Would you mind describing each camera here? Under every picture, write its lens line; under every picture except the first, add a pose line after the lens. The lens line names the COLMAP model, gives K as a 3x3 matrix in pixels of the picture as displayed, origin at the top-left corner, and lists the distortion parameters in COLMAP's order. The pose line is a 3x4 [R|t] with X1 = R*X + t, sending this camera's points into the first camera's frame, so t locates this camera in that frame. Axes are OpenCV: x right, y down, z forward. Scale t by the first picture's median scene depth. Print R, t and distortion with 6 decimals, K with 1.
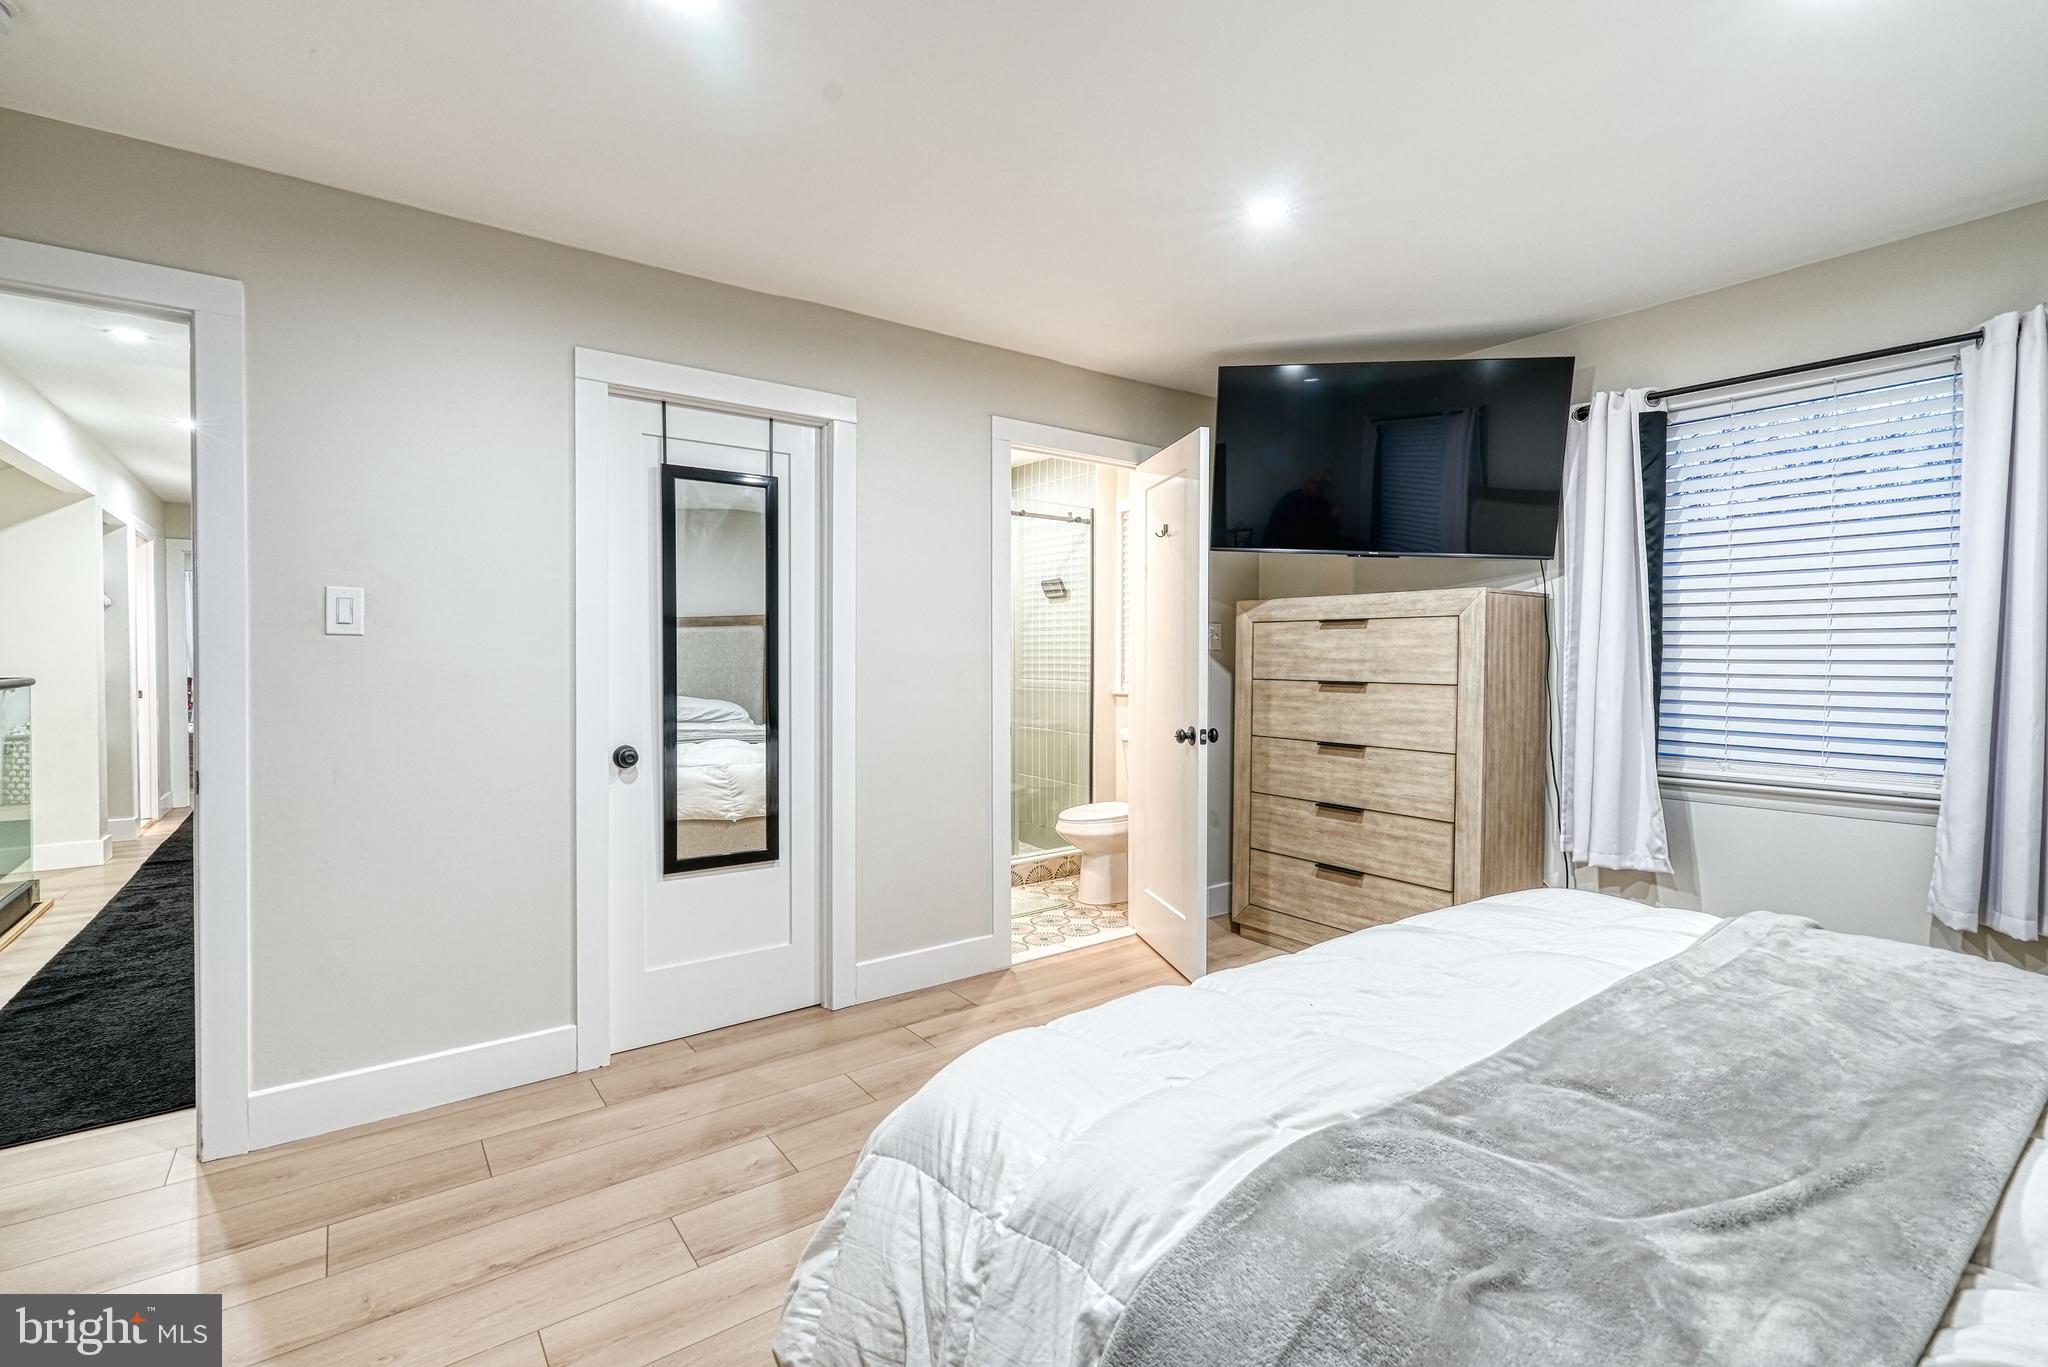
lens RADIAL K [[936.5, 0, 1030.6], [0, 936.5, 684.5], [0, 0, 1]] dist [-0.004301, 0.003440]
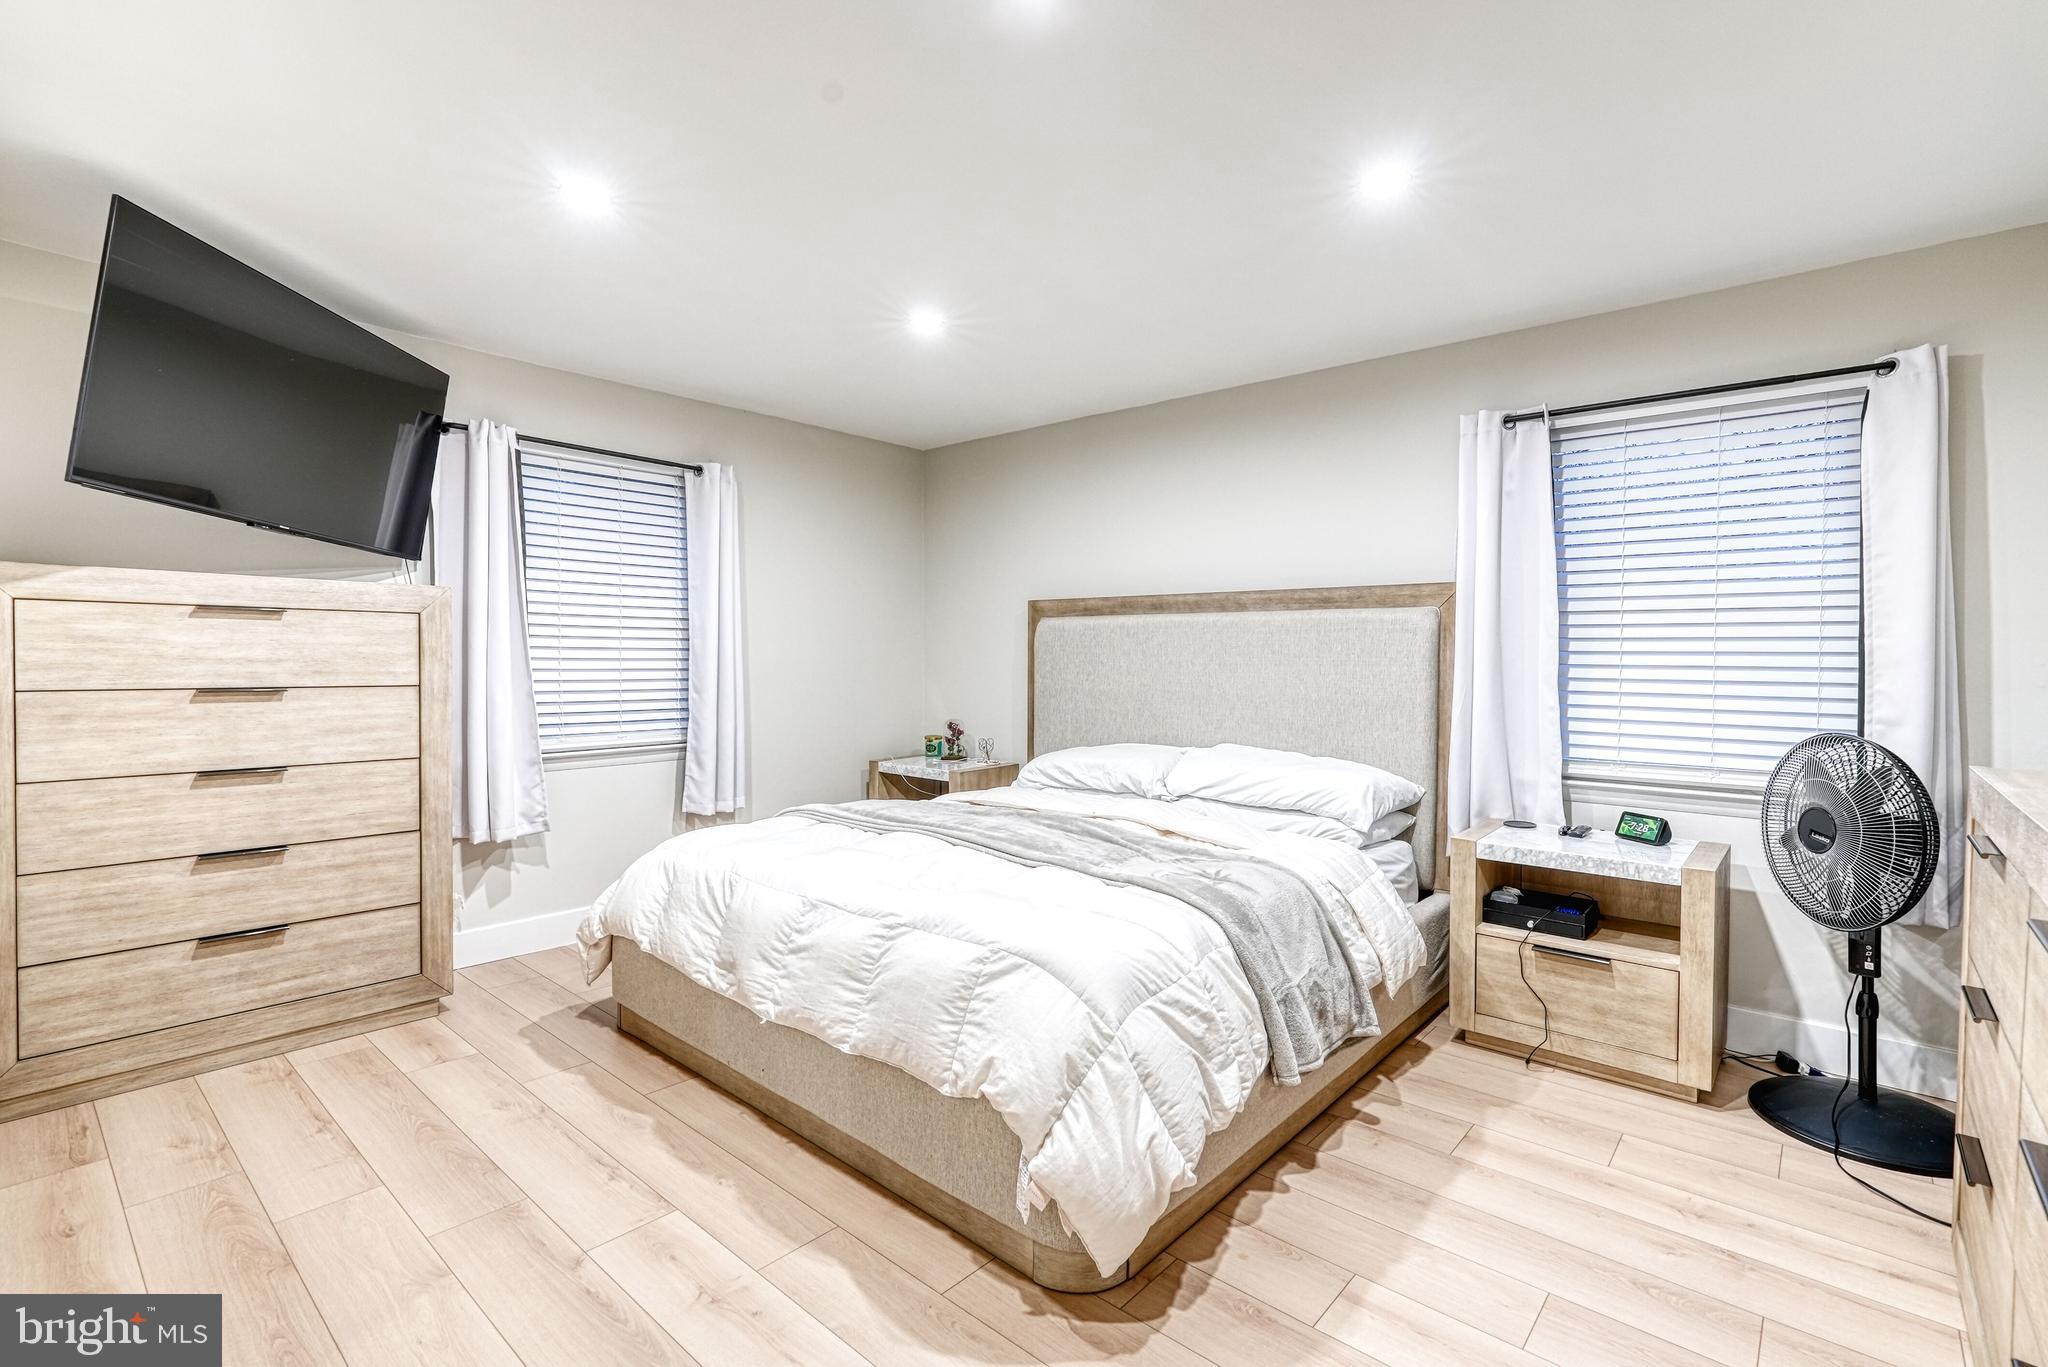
lens RADIAL K [[936.5, 0, 1023.8], [0, 936.5, 674.9], [0, 0, 1]] dist [-0.004301, 0.003440]
pose [[-0.201536, -0.021540, 0.979244, -0.556126], [0.023463, 0.999365, 0.026812, -0.019625], [-0.979200, 0.028380, -0.200902, 0.538722]]
